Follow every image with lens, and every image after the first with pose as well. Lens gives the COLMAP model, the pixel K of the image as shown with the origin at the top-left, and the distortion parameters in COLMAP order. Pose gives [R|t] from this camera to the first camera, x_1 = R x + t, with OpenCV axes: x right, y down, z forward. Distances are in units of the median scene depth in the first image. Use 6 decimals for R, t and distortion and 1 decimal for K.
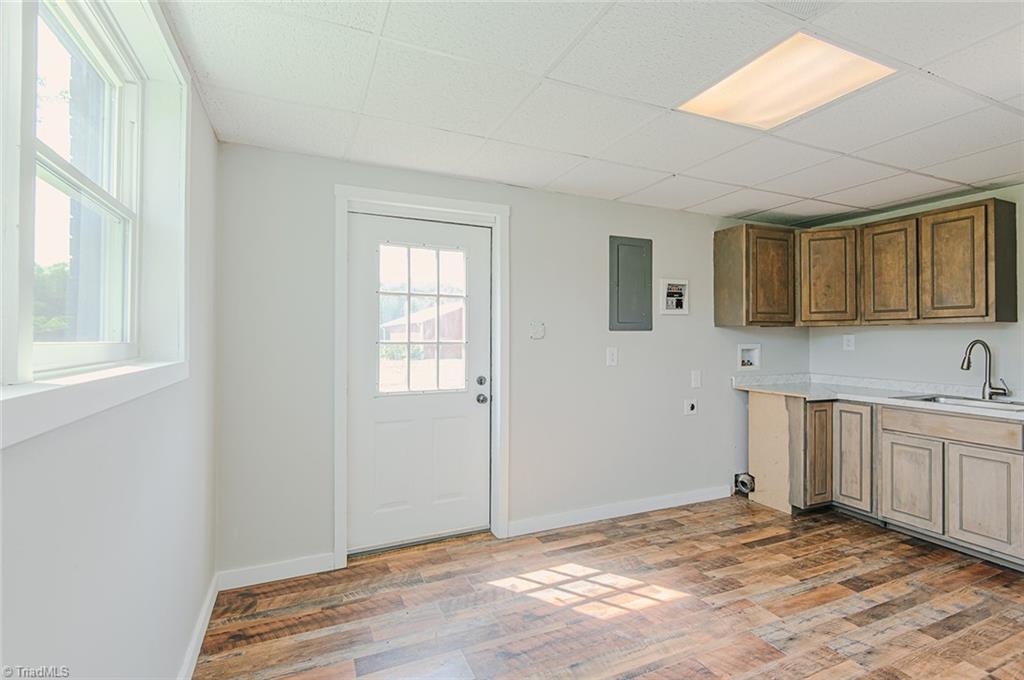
lens RADIAL K [[479.6, 0, 513.4], [0, 479.6, 334.7], [0, 0, 1]] dist [0.018803, -0.012659]
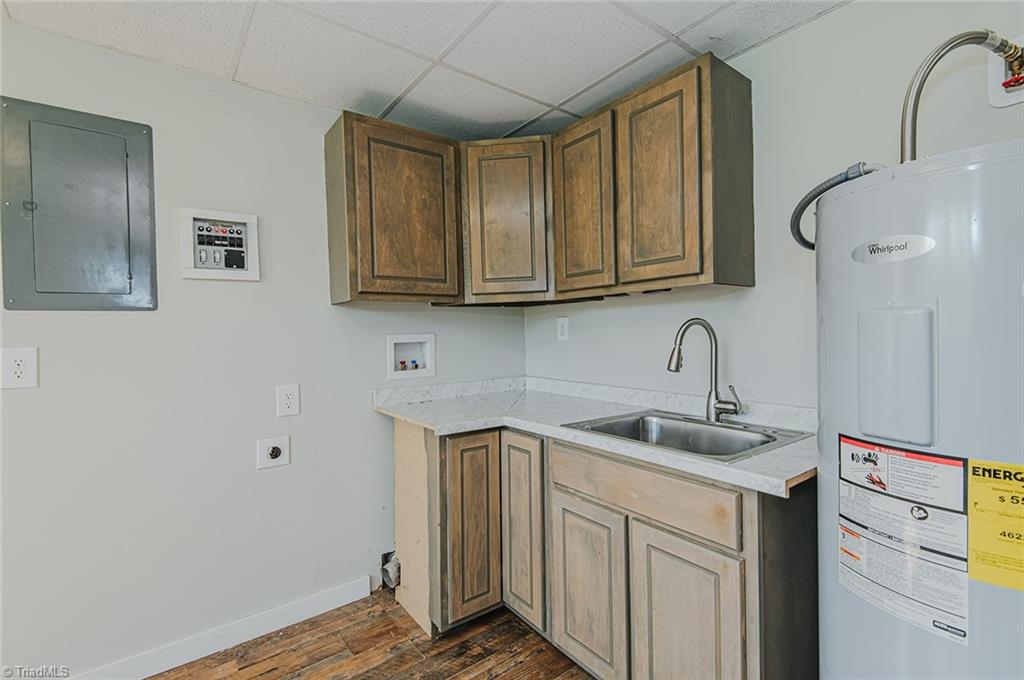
lens RADIAL K [[463.6, 0, 515.2], [0, 463.6, 336.0], [0, 0, 1]] dist [0.040441, -0.020593]
pose [[0.971946, -0.018522, 0.234472, 0.577364], [0.016250, 0.999800, 0.011620, 0.020245], [-0.234641, -0.007484, 0.972053, 0.475044]]
